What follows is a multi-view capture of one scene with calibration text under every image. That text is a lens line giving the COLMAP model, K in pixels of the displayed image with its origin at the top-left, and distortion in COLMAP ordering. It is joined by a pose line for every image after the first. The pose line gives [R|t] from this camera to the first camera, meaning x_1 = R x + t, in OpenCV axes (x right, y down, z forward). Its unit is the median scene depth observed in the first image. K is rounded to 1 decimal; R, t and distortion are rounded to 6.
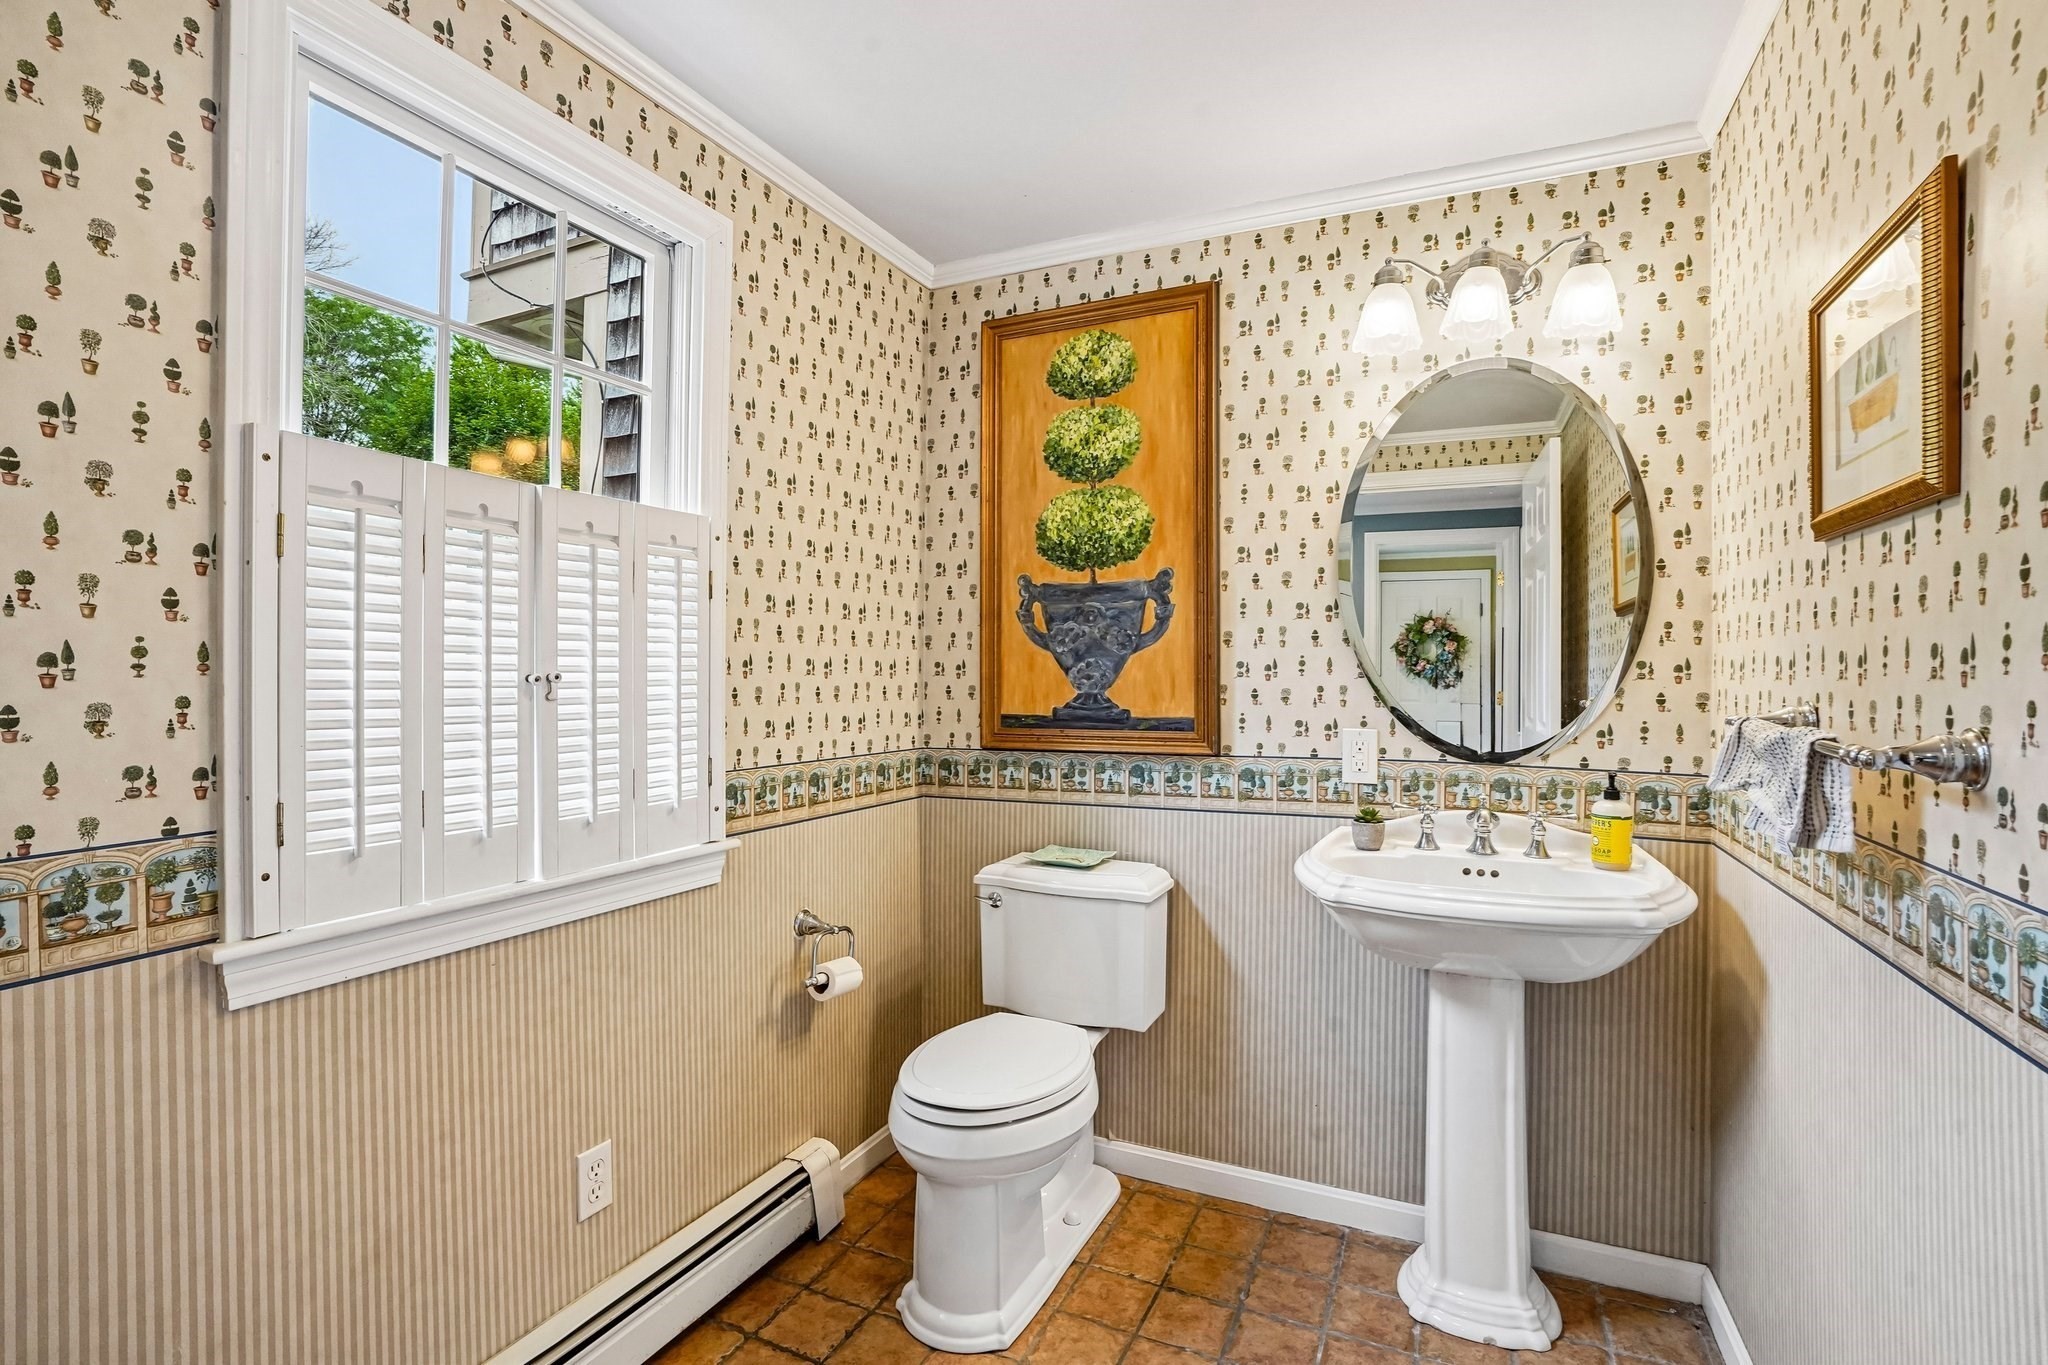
lens RADIAL K [[936.0, 0, 1005.6], [0, 936.0, 658.2], [0, 0, 1]] dist [-0.041645, 0.013710]
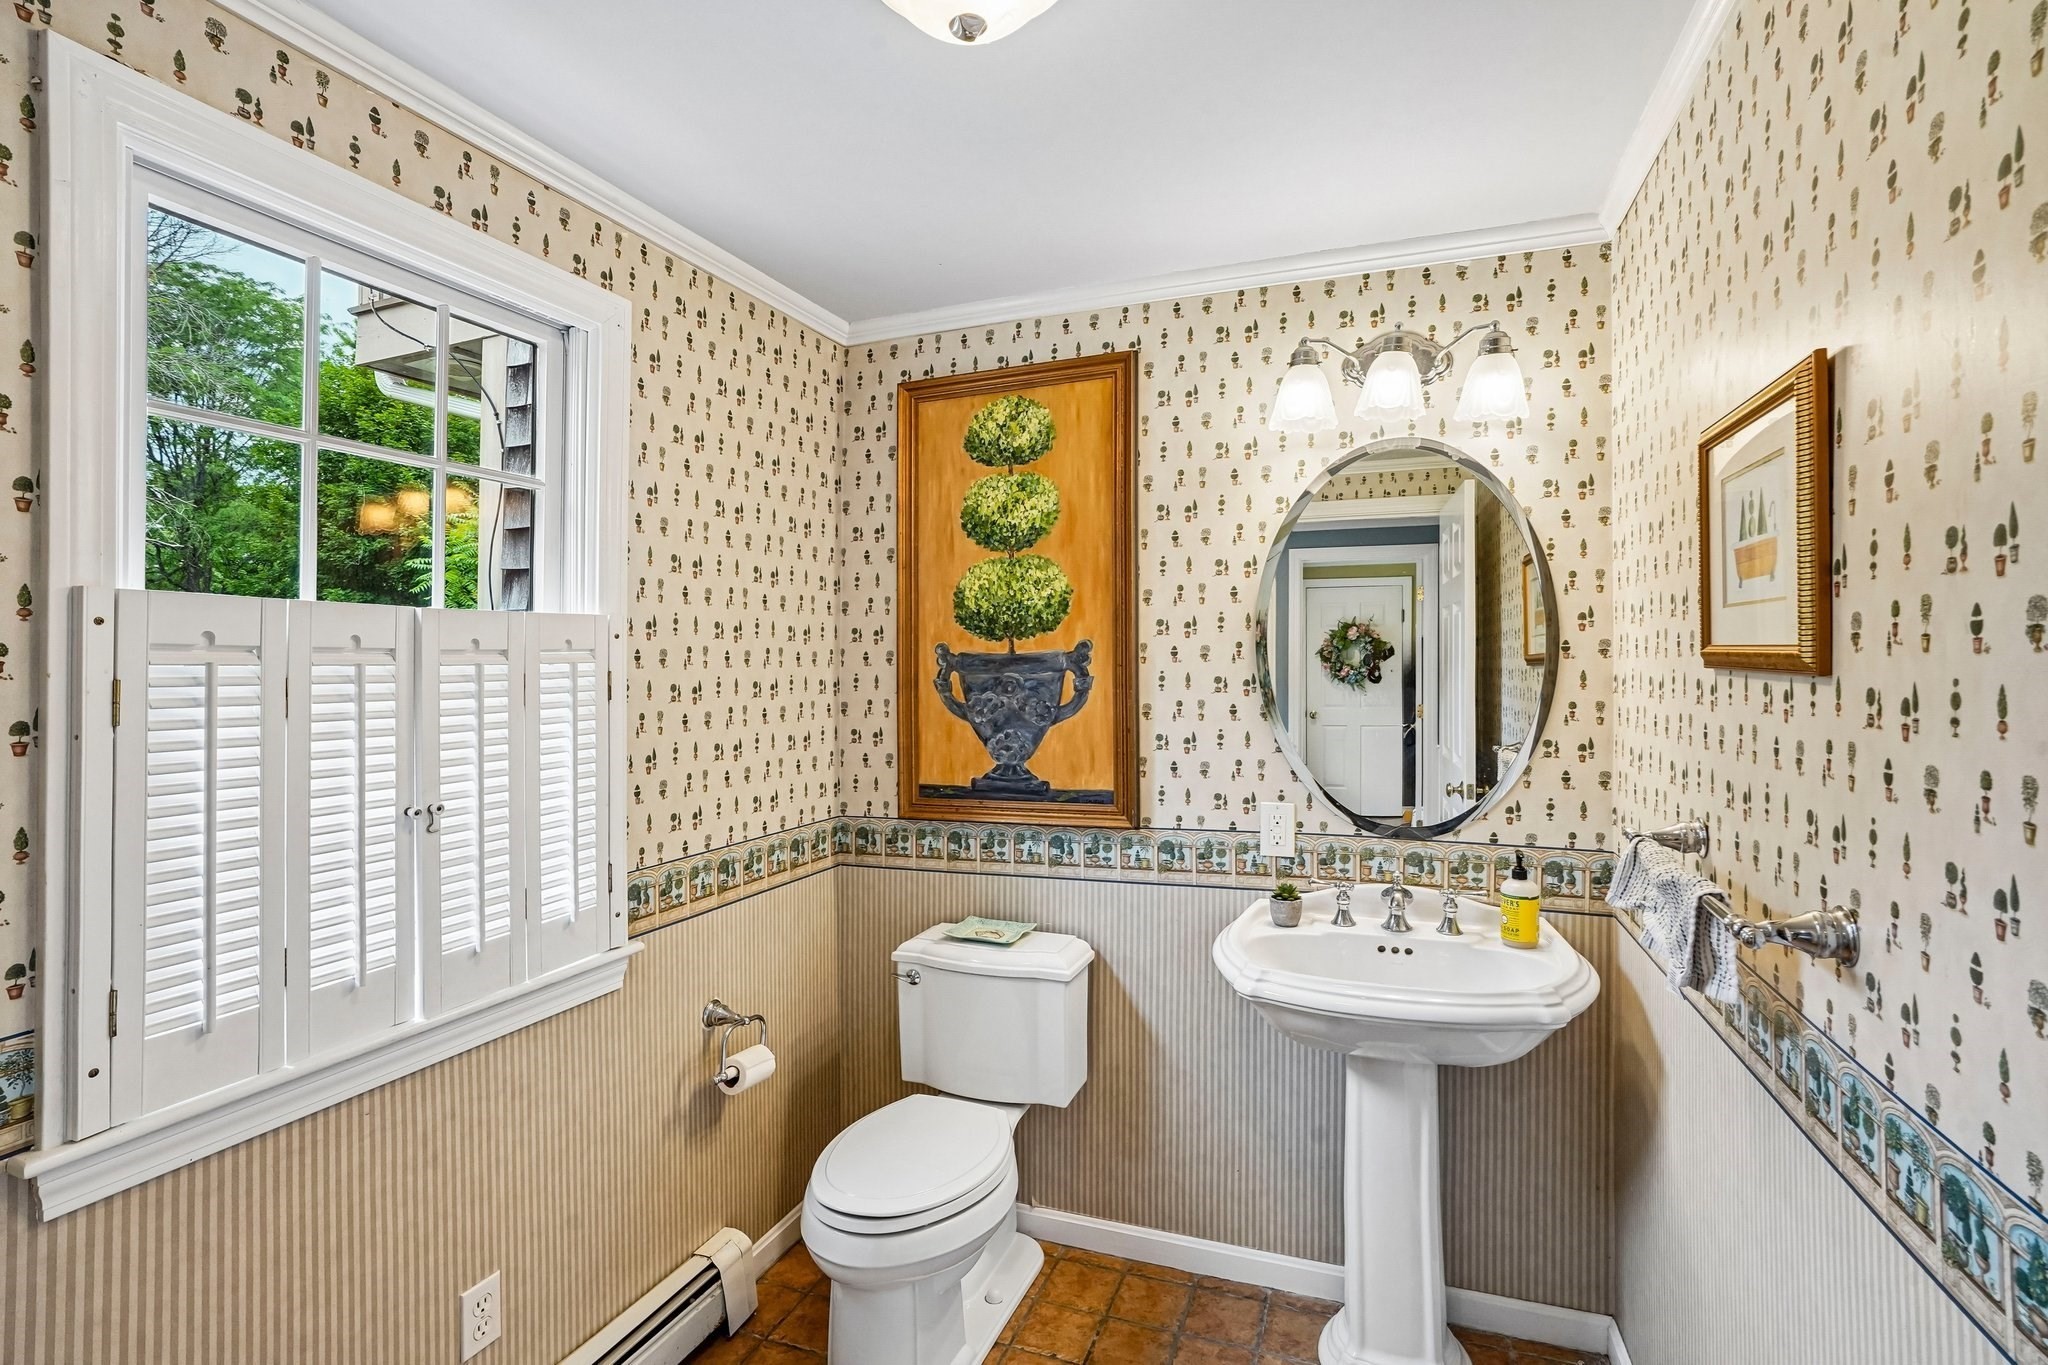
lens RADIAL K [[936.0, 0, 1012.8], [0, 936.0, 567.4], [0, 0, 1]] dist [-0.041645, 0.013710]
pose [[0.997664, -0.003033, 0.068241, 0.030322], [0.003533, 0.999968, -0.007207, -0.178405], [-0.068217, 0.007432, 0.997643, 0.018832]]
